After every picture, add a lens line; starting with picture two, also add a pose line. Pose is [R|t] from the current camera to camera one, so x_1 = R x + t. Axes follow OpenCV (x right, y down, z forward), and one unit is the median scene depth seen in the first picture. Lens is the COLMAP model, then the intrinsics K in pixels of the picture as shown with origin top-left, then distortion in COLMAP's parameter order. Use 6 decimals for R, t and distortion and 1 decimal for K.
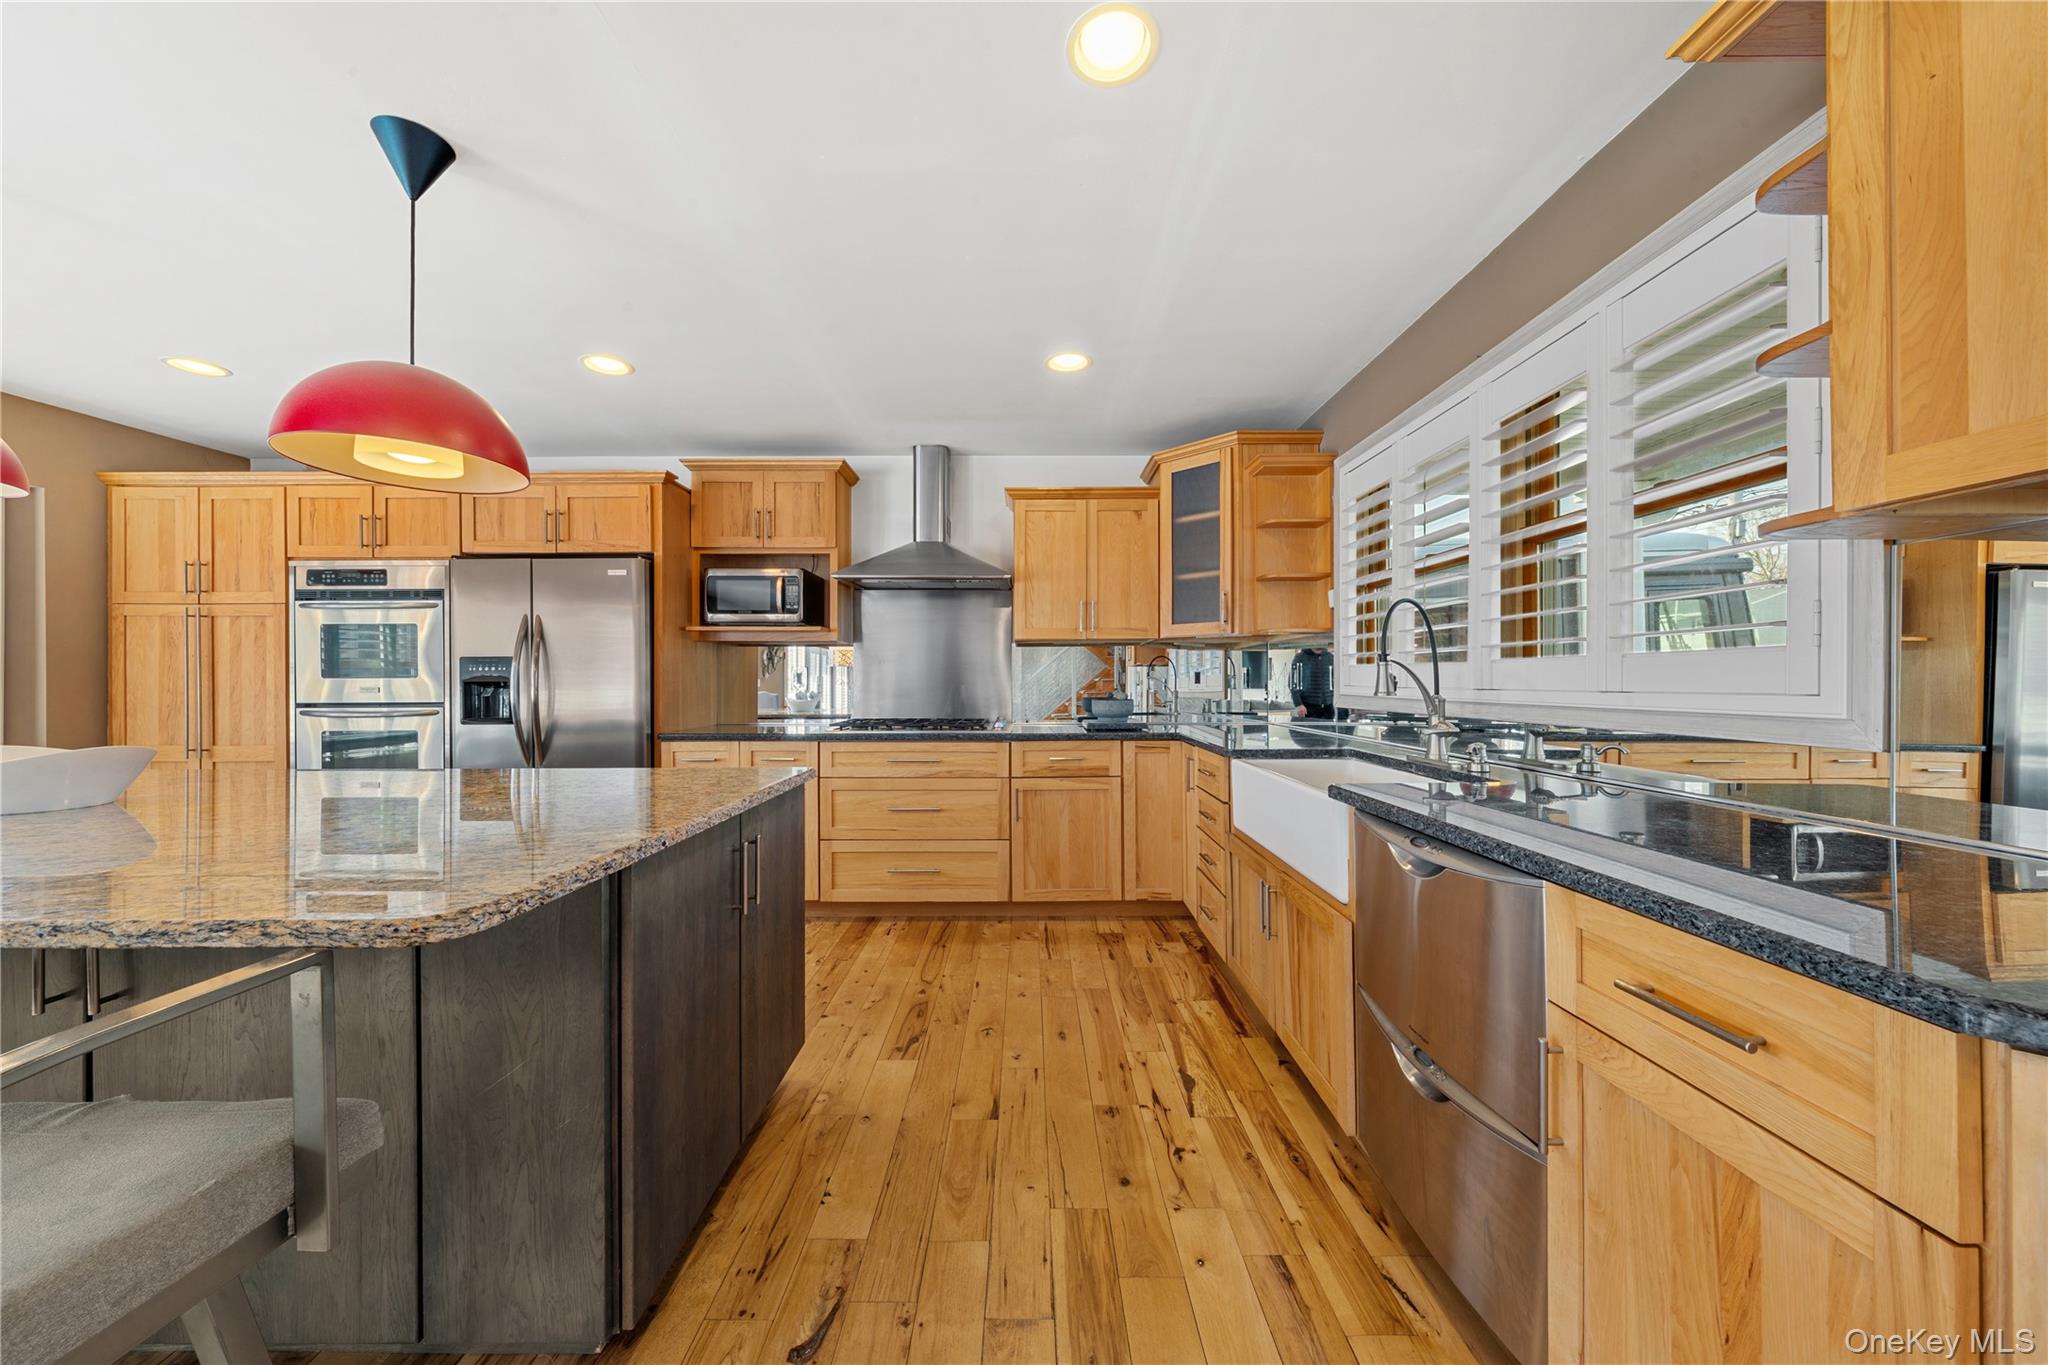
lens RADIAL K [[704.8, 0, 1024.5], [0, 704.8, 680.5], [0, 0, 1]] dist [-0.000730, 0.000035]
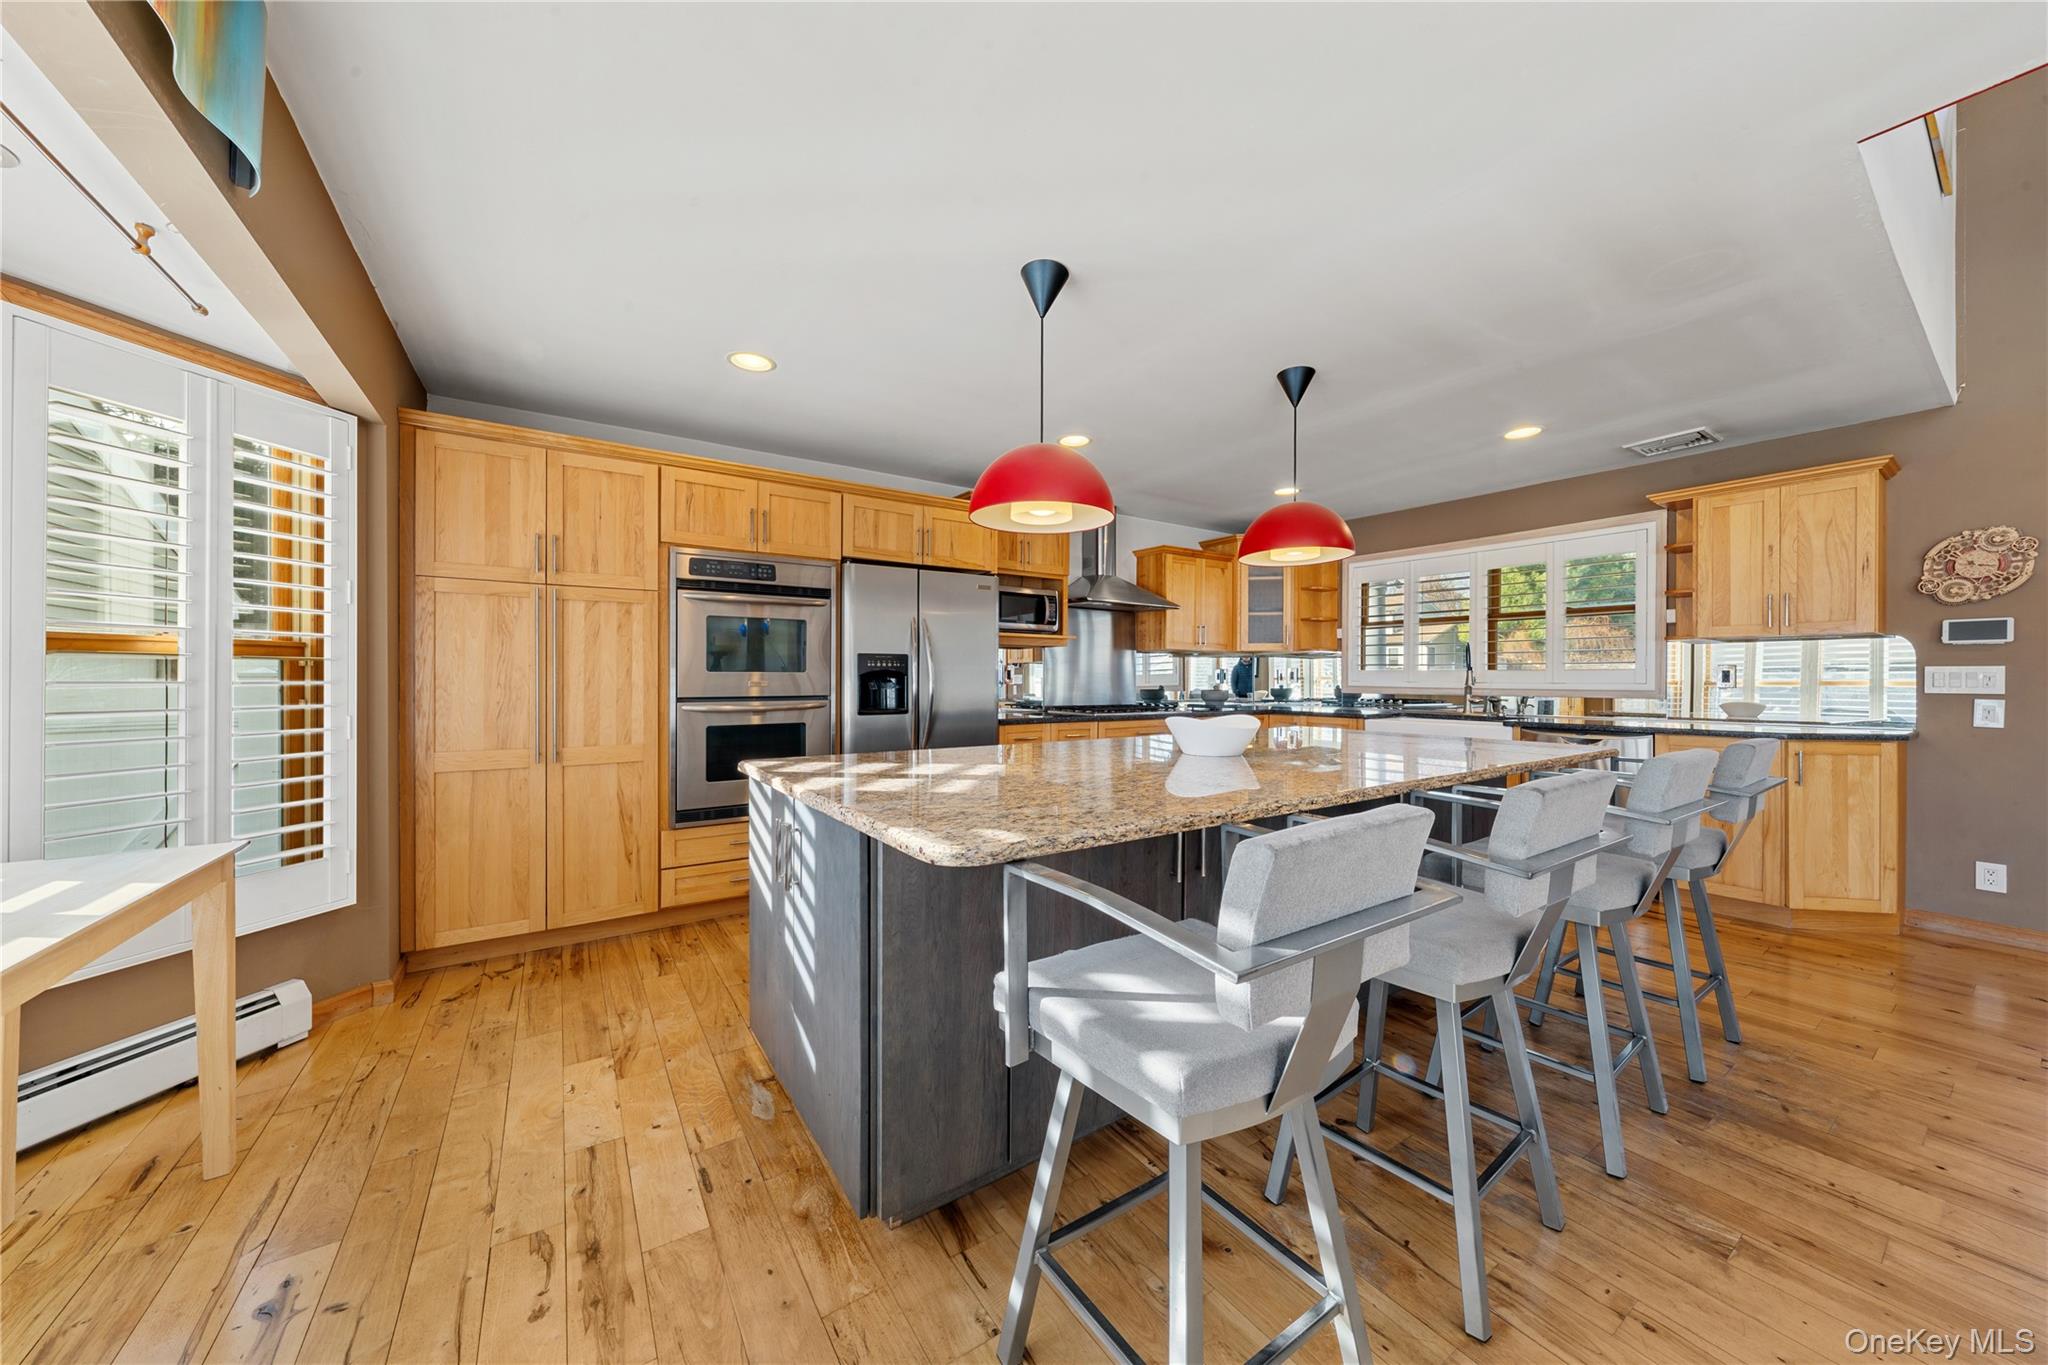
lens RADIAL K [[704.8, 0, 1024.5], [0, 704.8, 680.5], [0, 0, 1]] dist [-0.000730, 0.000035]
pose [[0.826842, 0.002443, 0.562429, -1.187657], [-0.005843, 0.999974, 0.004247, 0.002708], [-0.562404, -0.006798, 0.826835, -0.048518]]
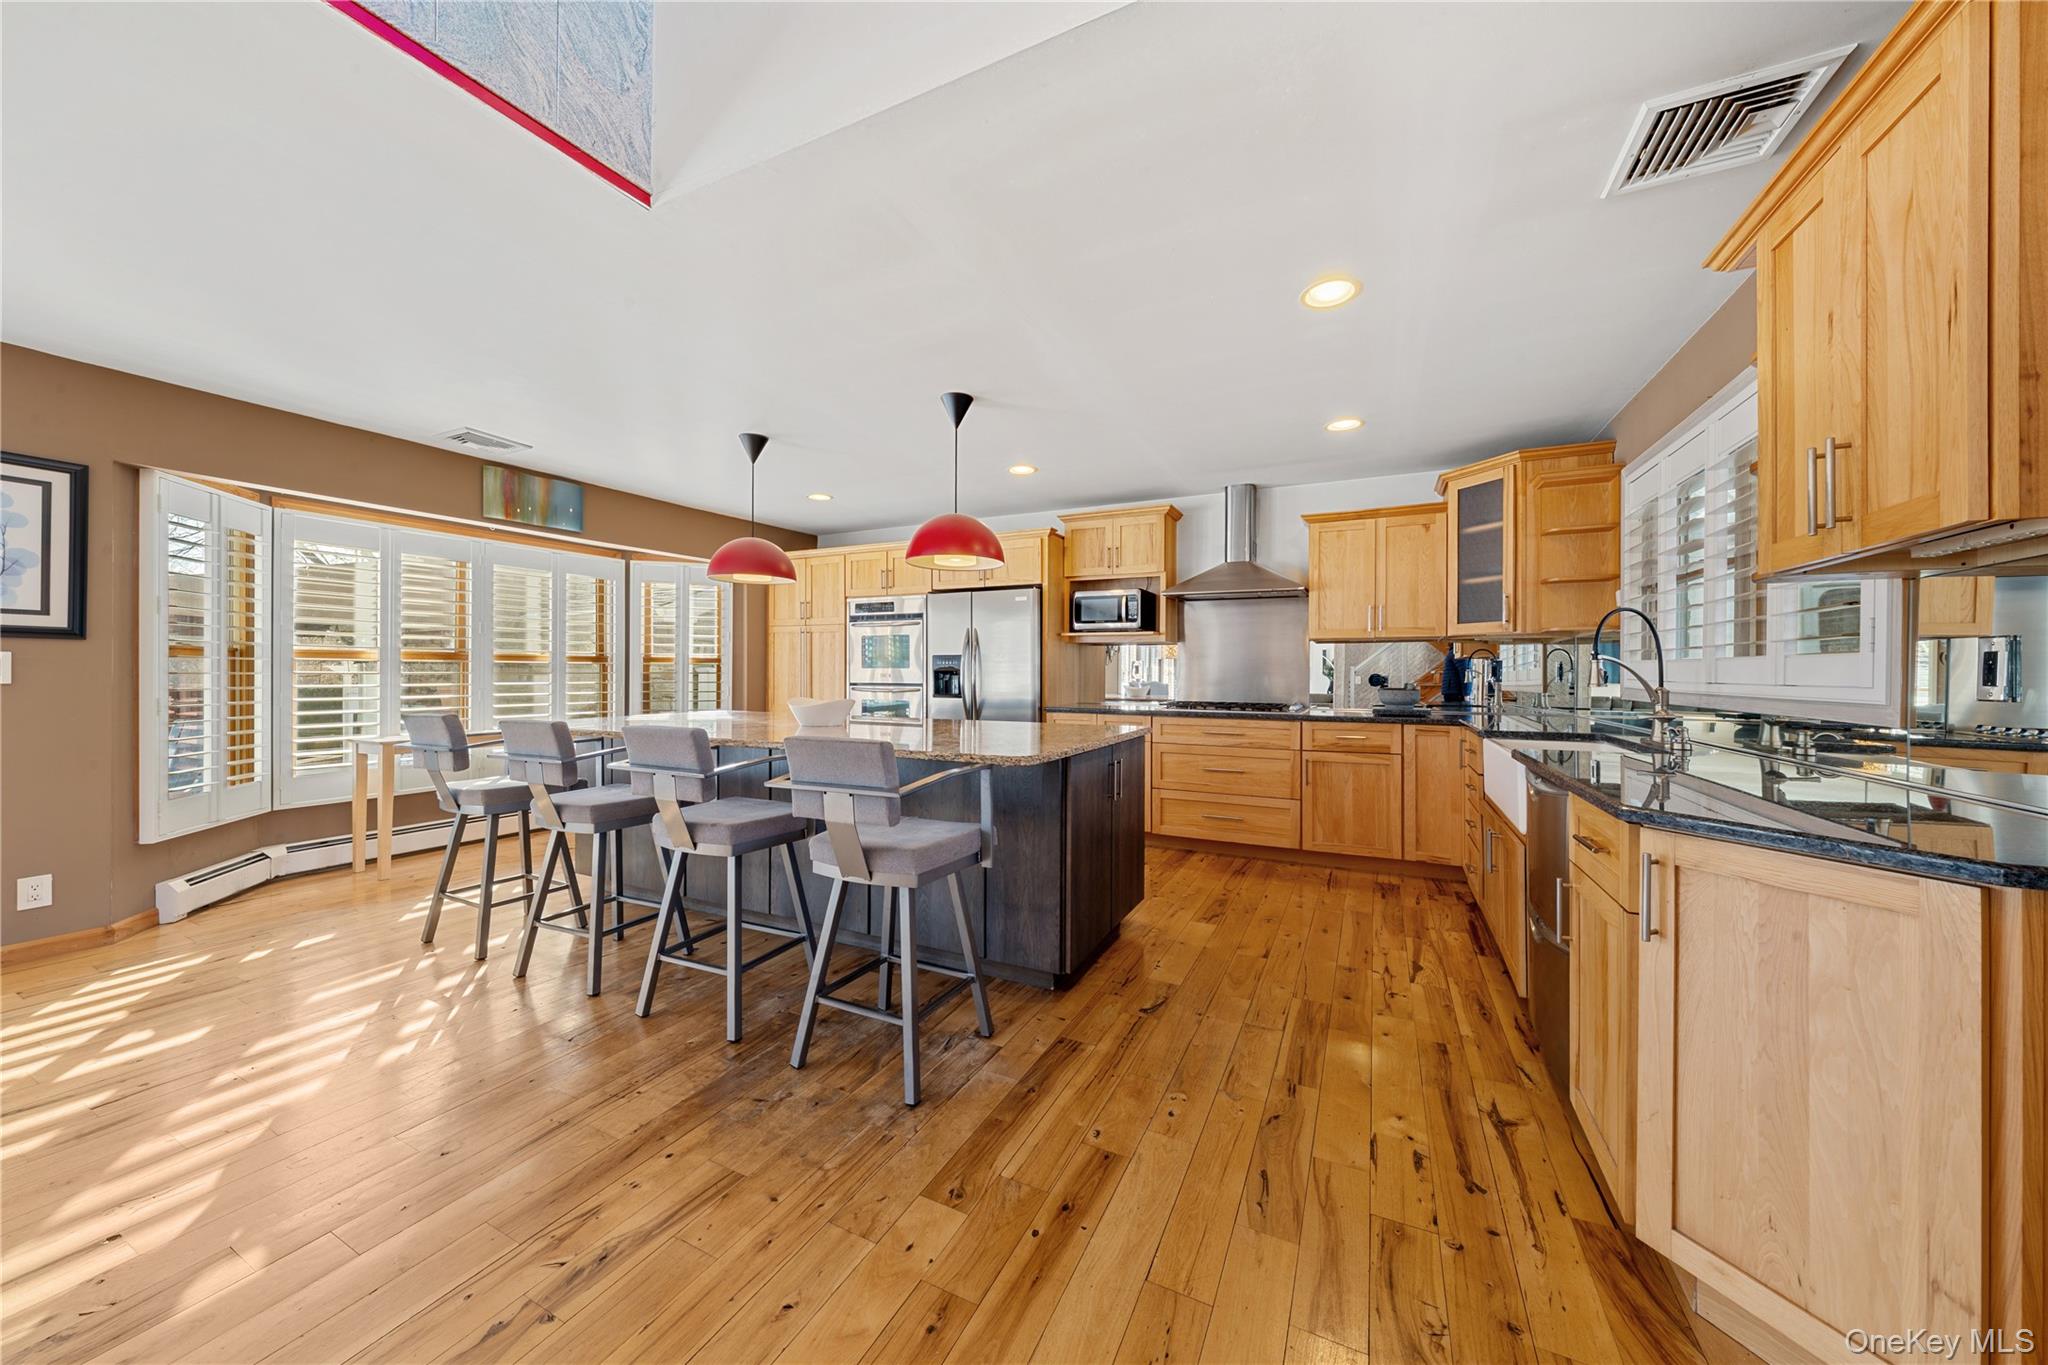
lens RADIAL K [[709.1, 0, 1022.9], [0, 709.1, 670.7], [0, 0, 1]] dist [-0.002261, 0.000020]
pose [[0.897631, 0.005872, -0.440709, 0.090517], [-0.005989, 0.999981, 0.001124, -0.001556], [0.440707, 0.001630, 0.897649, -0.348550]]
